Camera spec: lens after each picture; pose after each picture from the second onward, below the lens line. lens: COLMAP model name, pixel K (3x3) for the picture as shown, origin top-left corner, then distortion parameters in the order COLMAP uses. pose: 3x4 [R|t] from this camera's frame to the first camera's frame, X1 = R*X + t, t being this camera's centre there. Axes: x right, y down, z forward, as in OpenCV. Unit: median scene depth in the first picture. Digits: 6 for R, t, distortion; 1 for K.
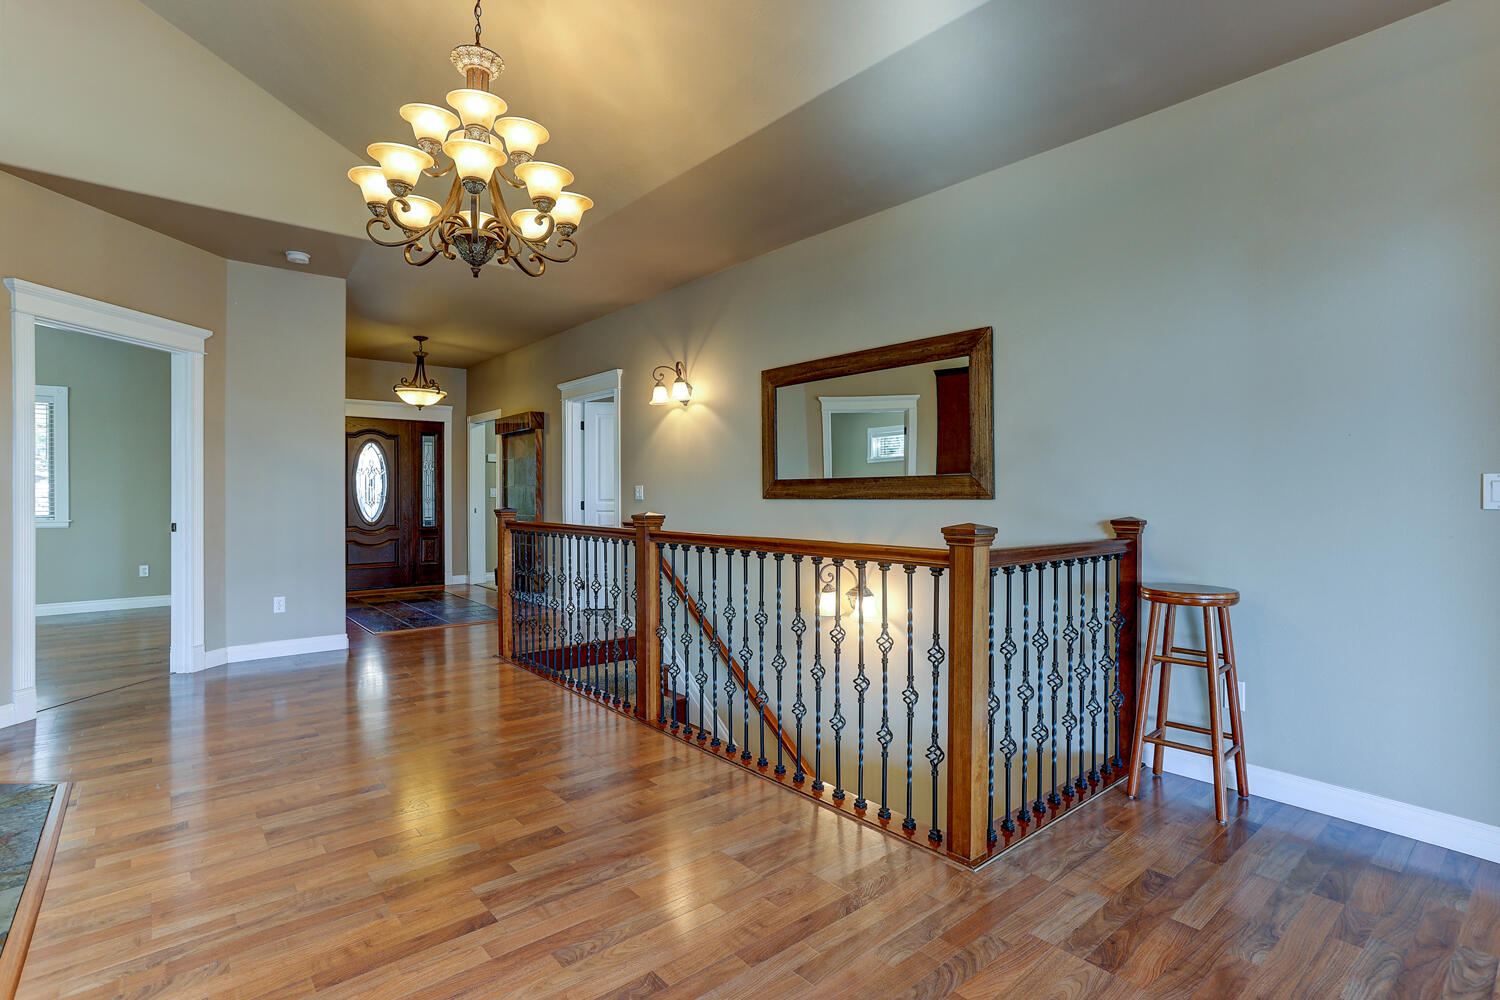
lens RADIAL K [[729.3, 0, 751.8], [0, 729.3, 498.0], [0, 0, 1]] dist [-0.046480, 0.021023]
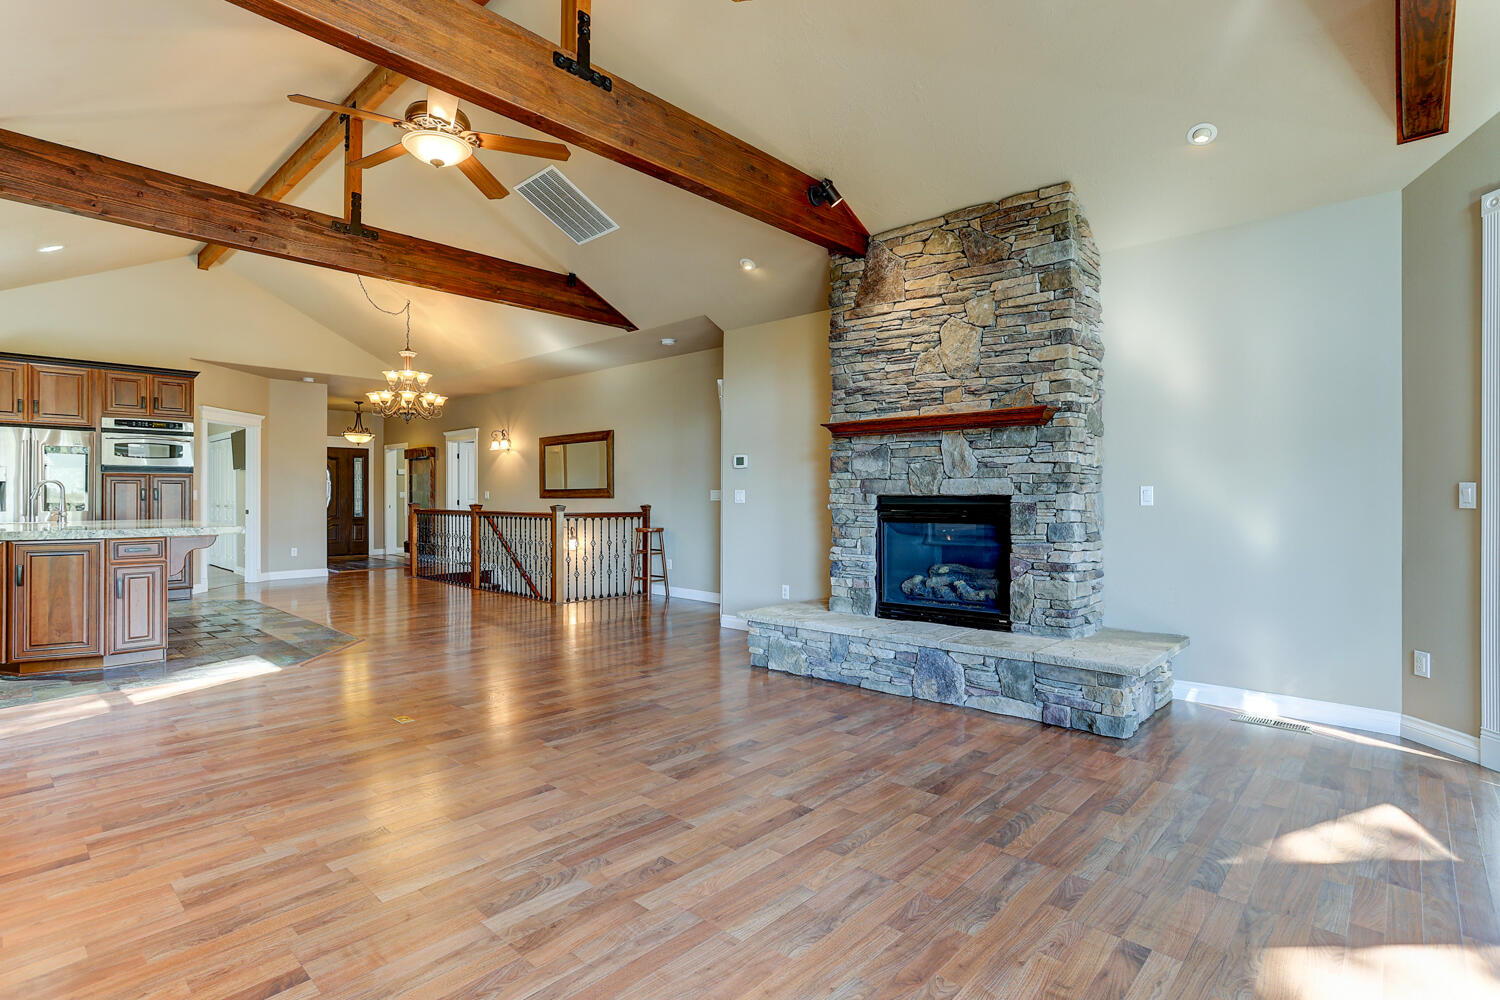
lens RADIAL K [[729.3, 0, 745.3], [0, 729.3, 494.6], [0, 0, 1]] dist [-0.046480, 0.021023]
pose [[0.993222, -0.000734, 0.116228, 0.285210], [0.001341, 0.999986, -0.005146, 0.002112], [-0.116223, 0.005267, 0.993209, -0.919731]]
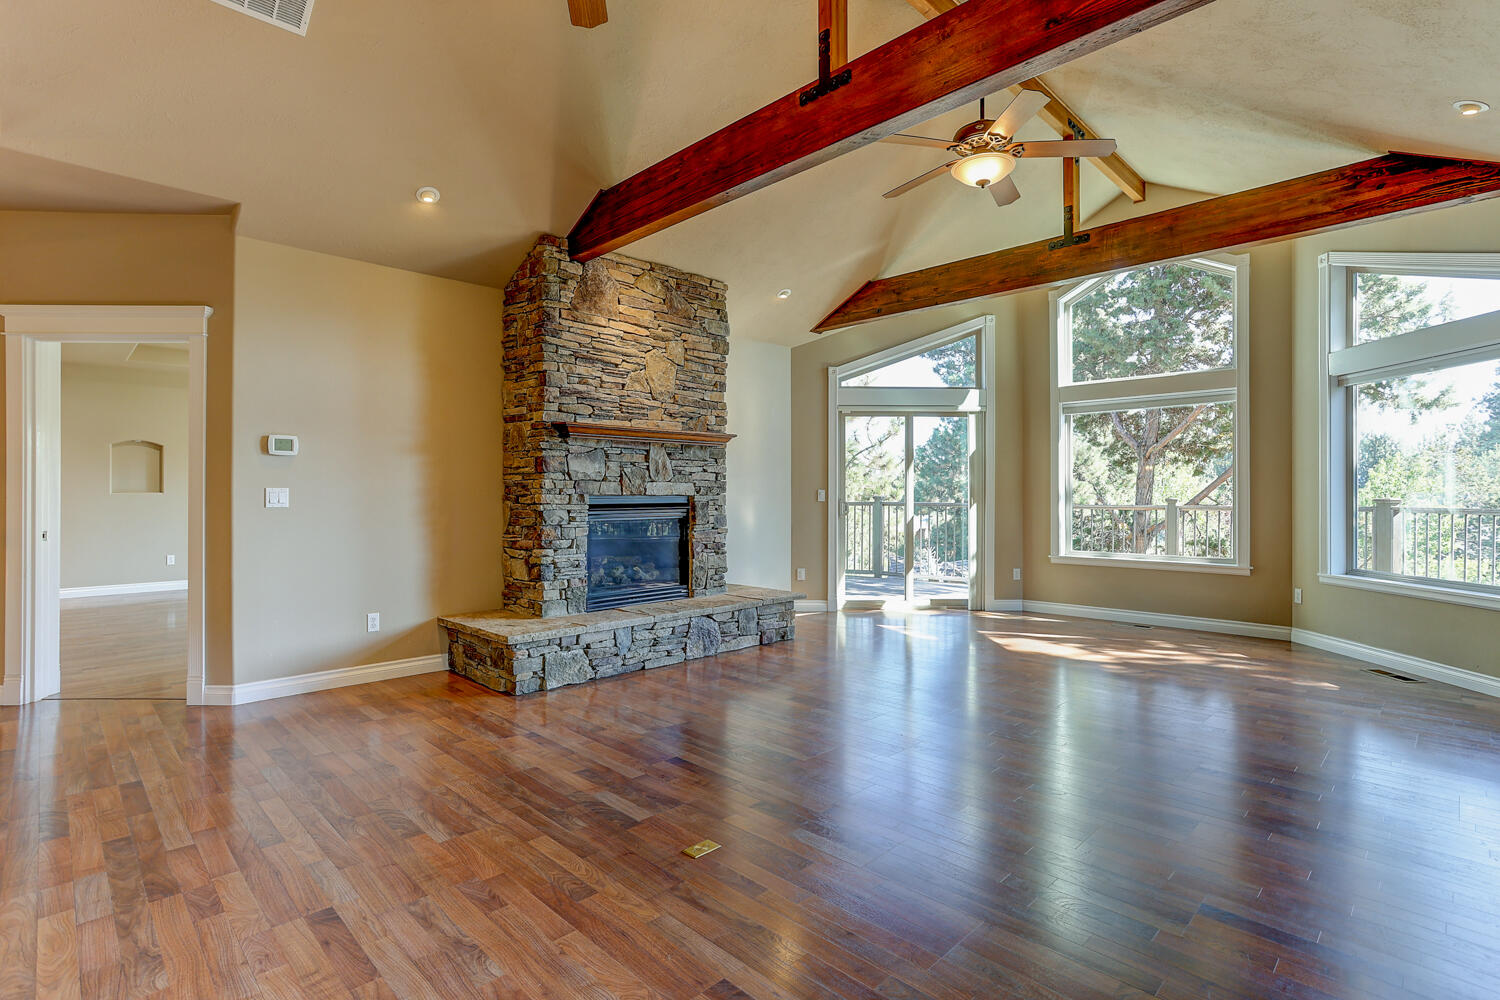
lens RADIAL K [[729.3, 0, 752.1], [0, 729.3, 505.4], [0, 0, 1]] dist [-0.046480, 0.021023]
pose [[-0.069764, -0.017031, 0.997418, -1.400113], [0.001389, 0.999852, 0.017169, -0.015474], [-0.997563, 0.002583, -0.069730, 0.862257]]
